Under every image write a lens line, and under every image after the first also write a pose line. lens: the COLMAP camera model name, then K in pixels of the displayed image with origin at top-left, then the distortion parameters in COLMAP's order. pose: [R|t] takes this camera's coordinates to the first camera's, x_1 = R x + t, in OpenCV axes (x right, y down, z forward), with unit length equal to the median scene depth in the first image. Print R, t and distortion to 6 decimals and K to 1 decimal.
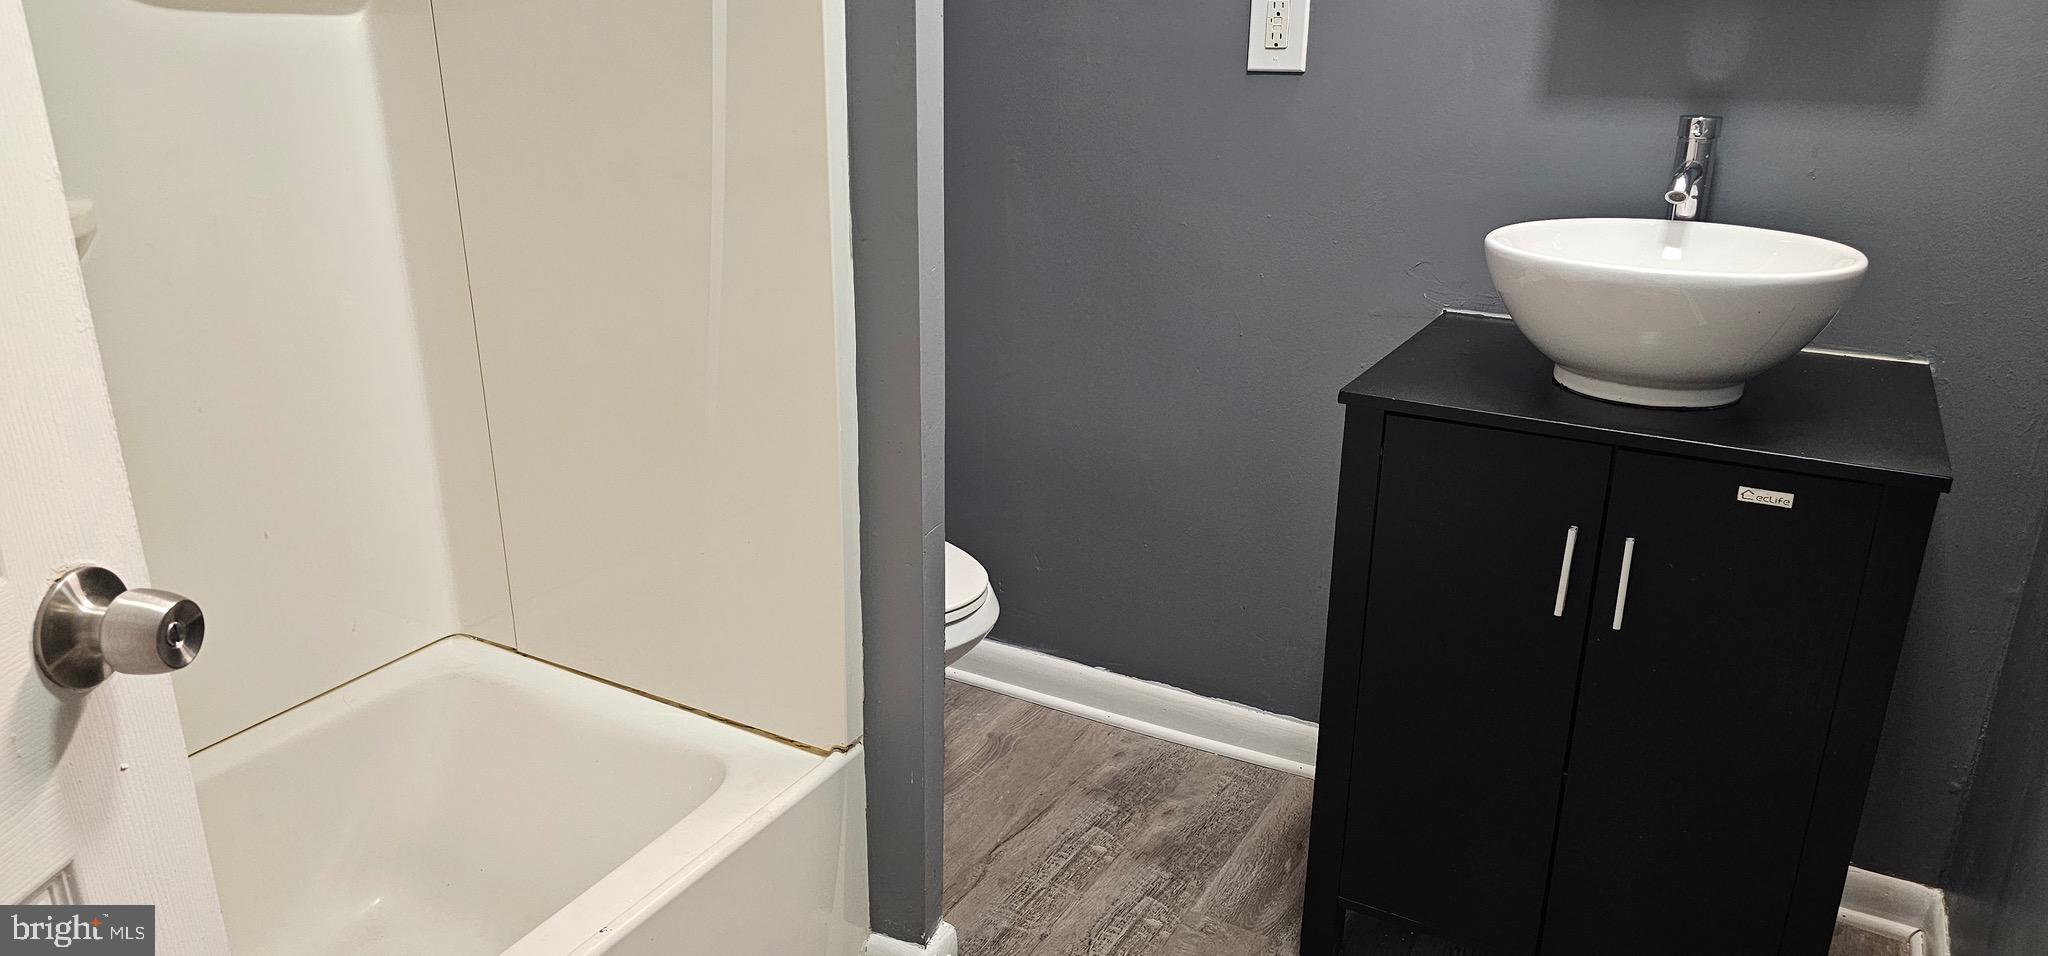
lens RADIAL K [[1376.9, 0, 1043.2], [0, 1376.9, 494.0], [0, 0, 1]] dist [0.083885, -0.077193]
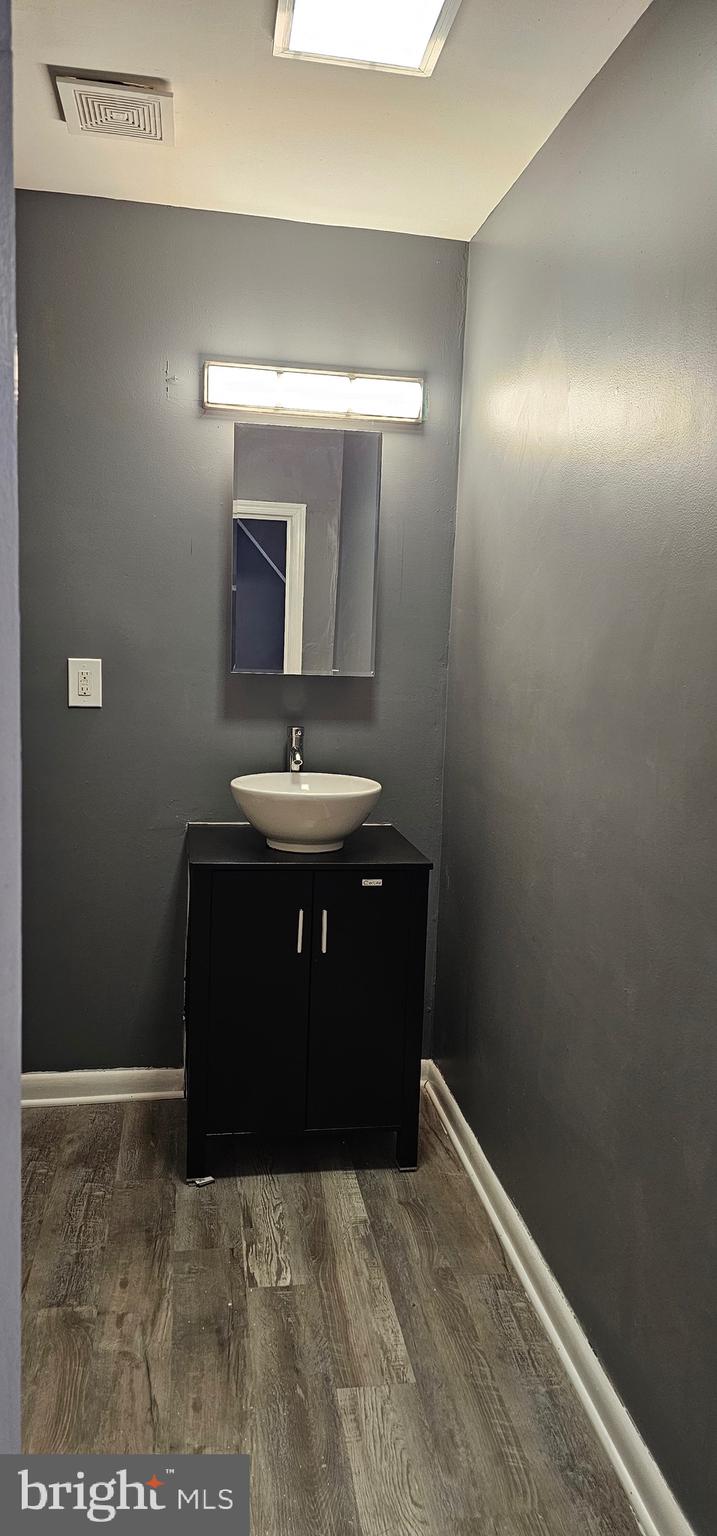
lens RADIAL K [[1032.7, 0, 357.6], [0, 1032.7, 781.9], [0, 0, 1]] dist [0.083885, -0.077193]
pose [[0.775071, -0.066345, 0.628382, -0.473236], [0.185232, 0.974639, -0.125570, 0.040728], [-0.604114, 0.213722, 0.767703, -0.296884]]
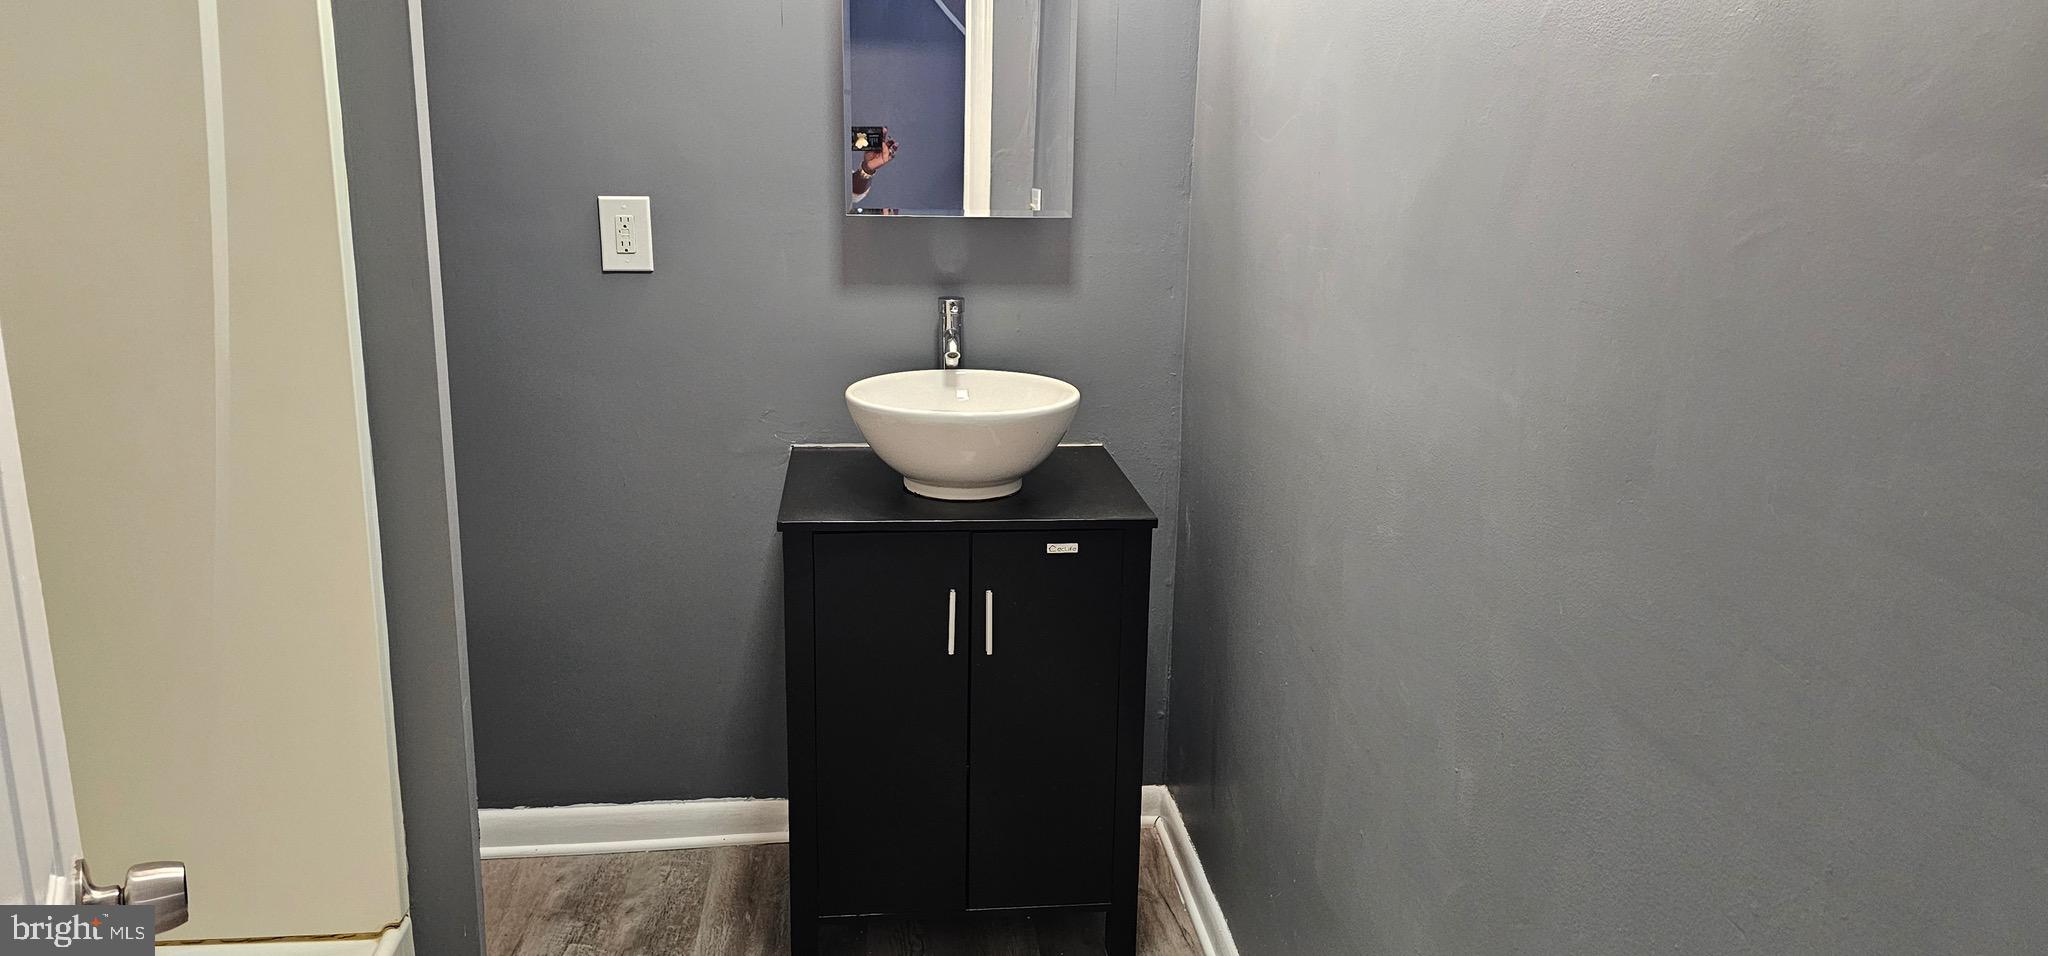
lens RADIAL K [[1376.9, 0, 1015.7], [0, 1376.9, 473.1], [0, 0, 1]] dist [0.083885, -0.077193]
pose [[0.813673, -0.137555, 0.564814, -0.293507], [0.185034, 0.982352, -0.027318, -0.037029], [-0.551088, 0.126738, 0.824766, -0.185079]]
